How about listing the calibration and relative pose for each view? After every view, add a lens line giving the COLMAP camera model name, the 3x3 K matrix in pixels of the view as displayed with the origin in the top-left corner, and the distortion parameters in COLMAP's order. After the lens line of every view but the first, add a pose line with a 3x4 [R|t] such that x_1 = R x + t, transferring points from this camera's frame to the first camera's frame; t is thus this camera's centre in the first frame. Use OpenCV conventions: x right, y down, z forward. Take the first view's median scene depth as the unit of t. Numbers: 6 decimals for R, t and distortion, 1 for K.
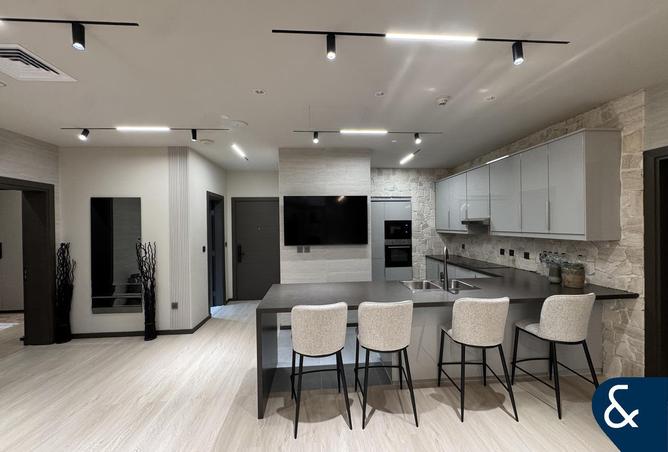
lens RADIAL K [[267.2, 0, 334.0], [0, 267.2, 226.0], [0, 0, 1]] dist [-0.001102, 0.000153]
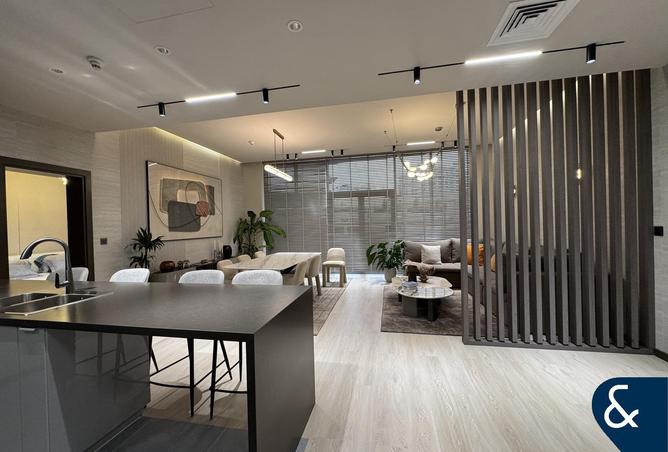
lens RADIAL K [[267.2, 0, 334.0], [0, 267.2, 226.0], [0, 0, 1]] dist [-0.001102, 0.000153]
pose [[-0.960769, 0.038863, 0.274614, -0.576079], [0.042499, 0.999070, 0.007303, 0.085733], [-0.274075, 0.018687, -0.961527, 1.719160]]
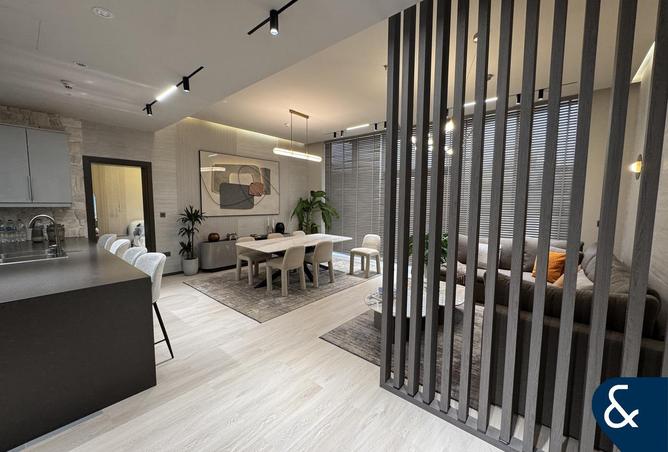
lens RADIAL K [[267.2, 0, 334.0], [0, 267.2, 226.0], [0, 0, 1]] dist [-0.001102, 0.000153]
pose [[-0.706293, -0.057468, 0.705583, -1.299375], [0.003682, 0.996388, 0.084839, 0.042371], [-0.707910, 0.062519, -0.703530, 1.096473]]
